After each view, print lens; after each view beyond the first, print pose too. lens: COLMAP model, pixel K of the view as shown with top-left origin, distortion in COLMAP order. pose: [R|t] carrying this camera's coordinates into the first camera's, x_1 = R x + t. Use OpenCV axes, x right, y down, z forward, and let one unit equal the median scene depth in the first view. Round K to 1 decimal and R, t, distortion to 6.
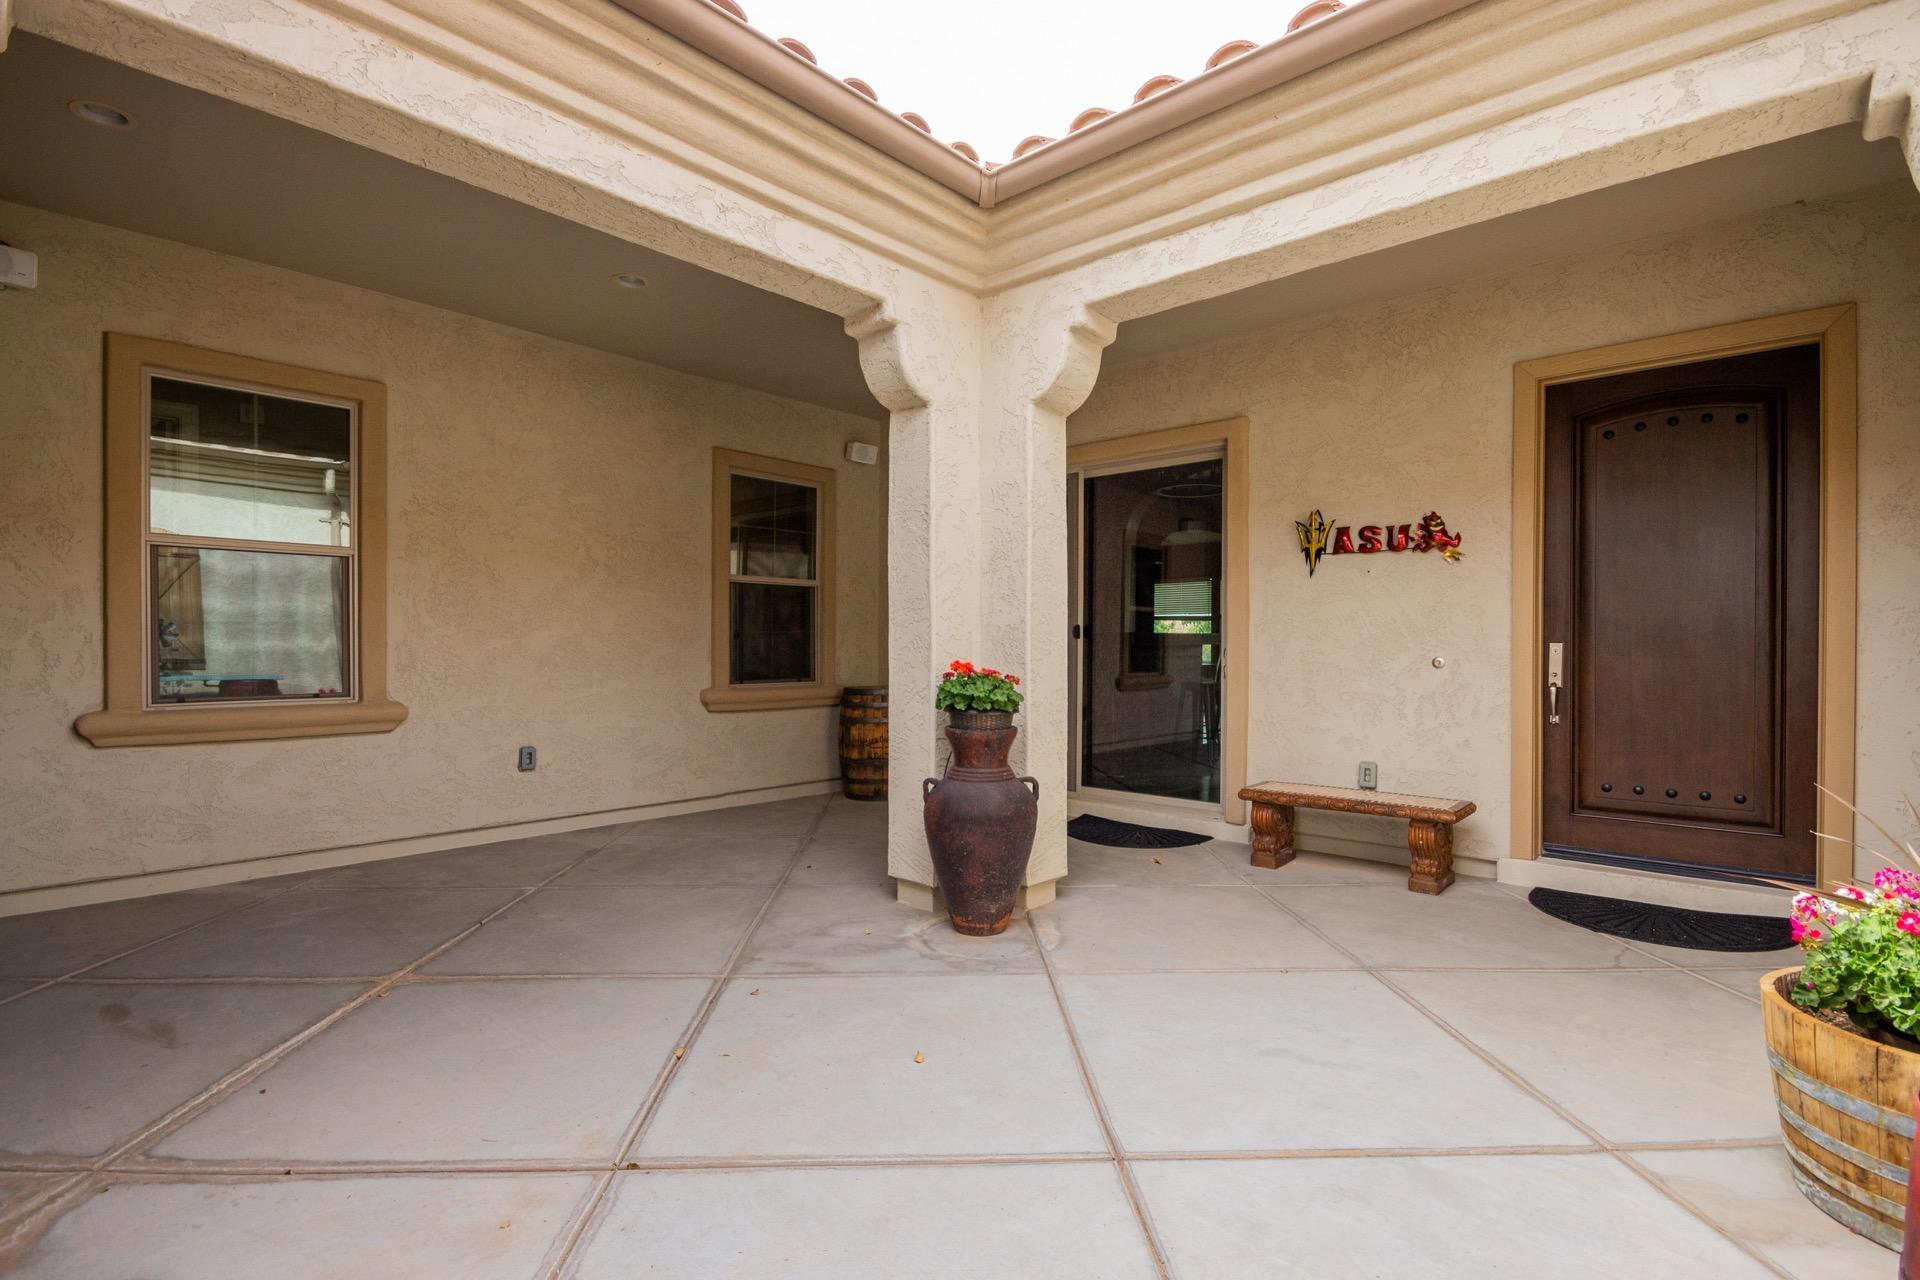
lens RADIAL K [[895.5, 0, 952.8], [0, 895.5, 649.1], [0, 0, 1]] dist [0.004555, -0.001471]
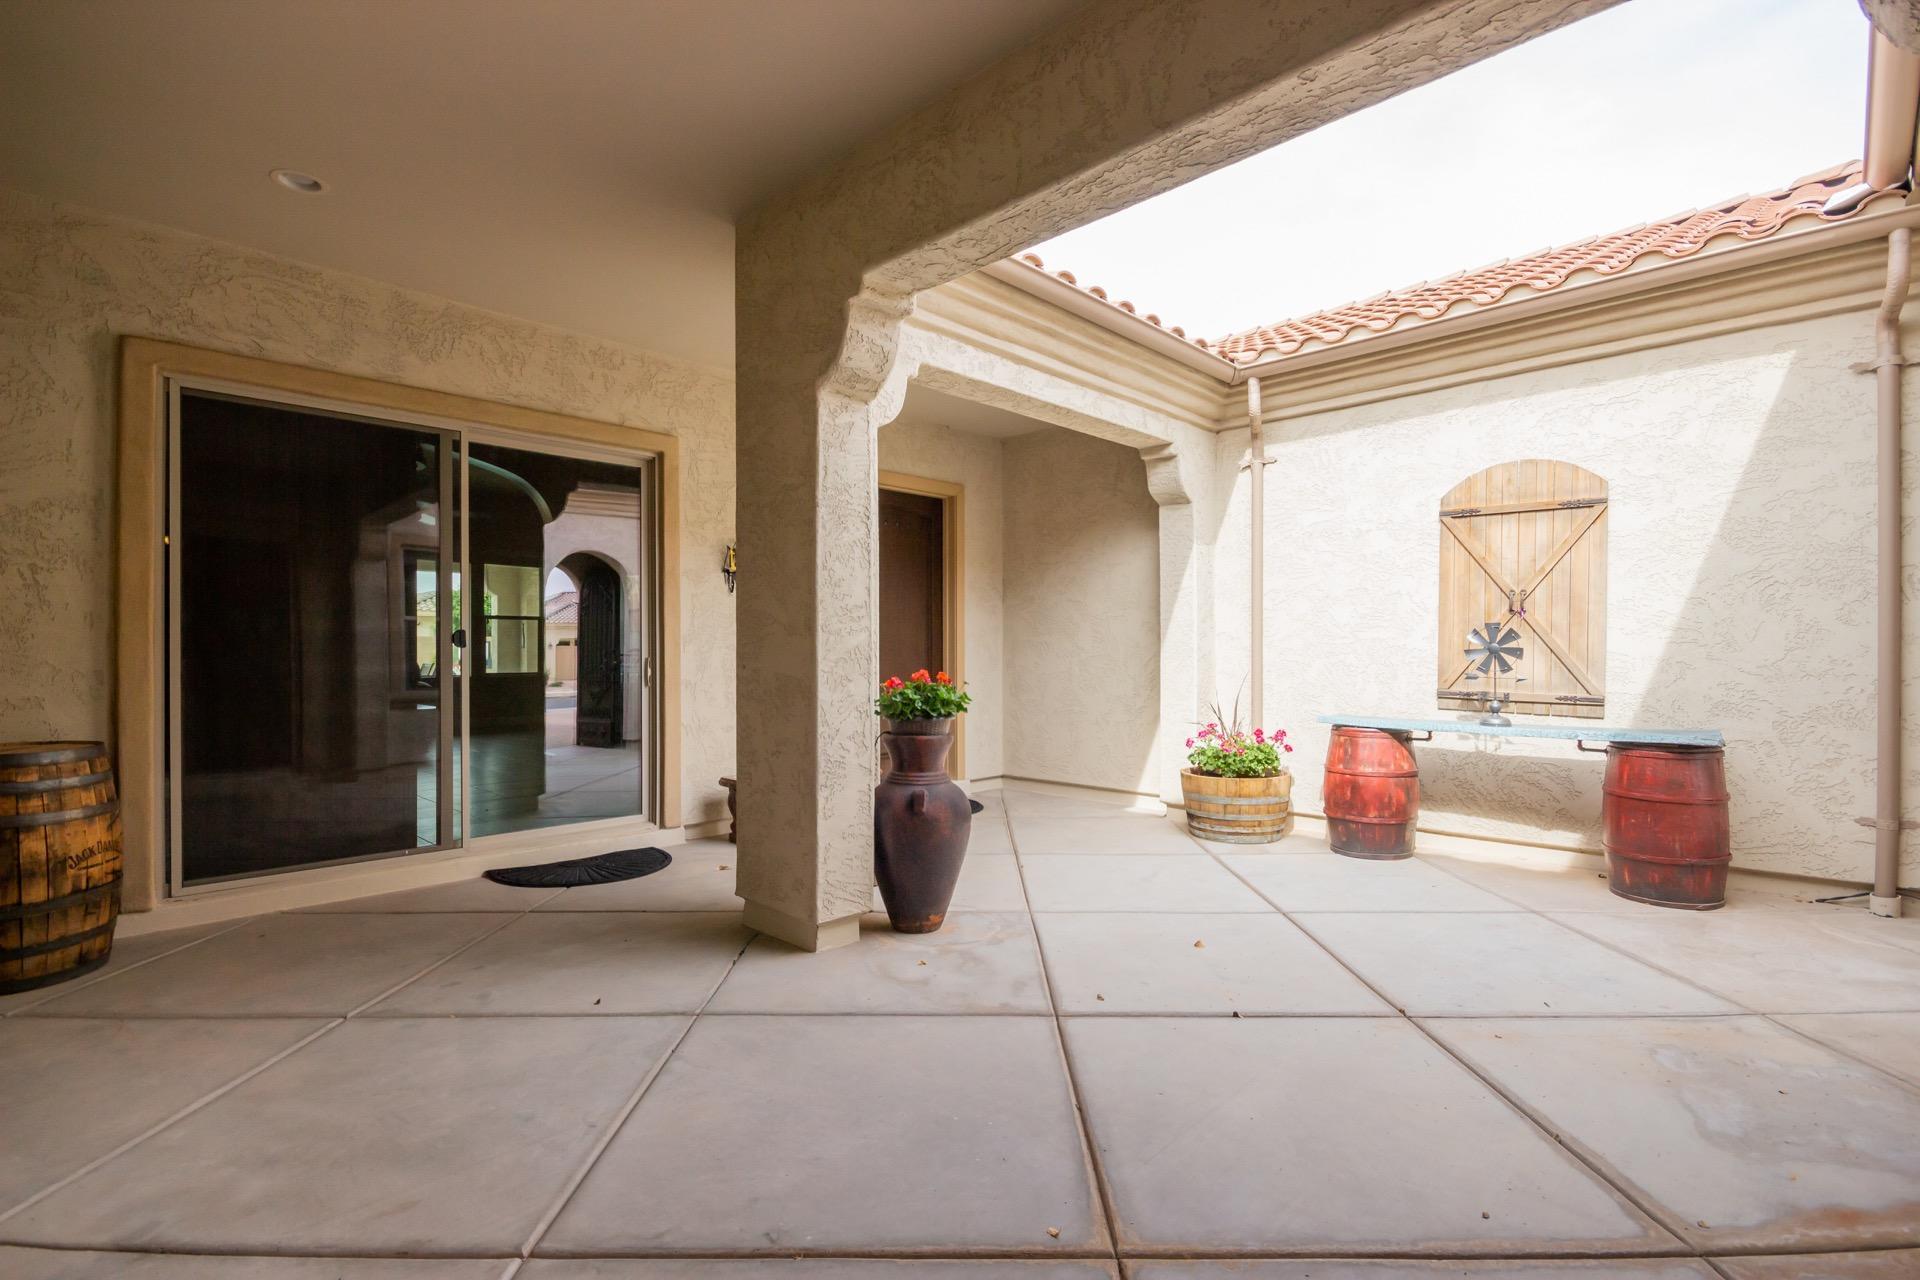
lens RADIAL K [[895.5, 0, 952.6], [0, 895.5, 642.3], [0, 0, 1]] dist [0.004555, -0.001471]
pose [[0.046089, 0.007826, 0.998907, -1.076480], [0.008012, 0.999934, -0.008204, -0.010954], [-0.998905, 0.008381, 0.046023, 0.964761]]
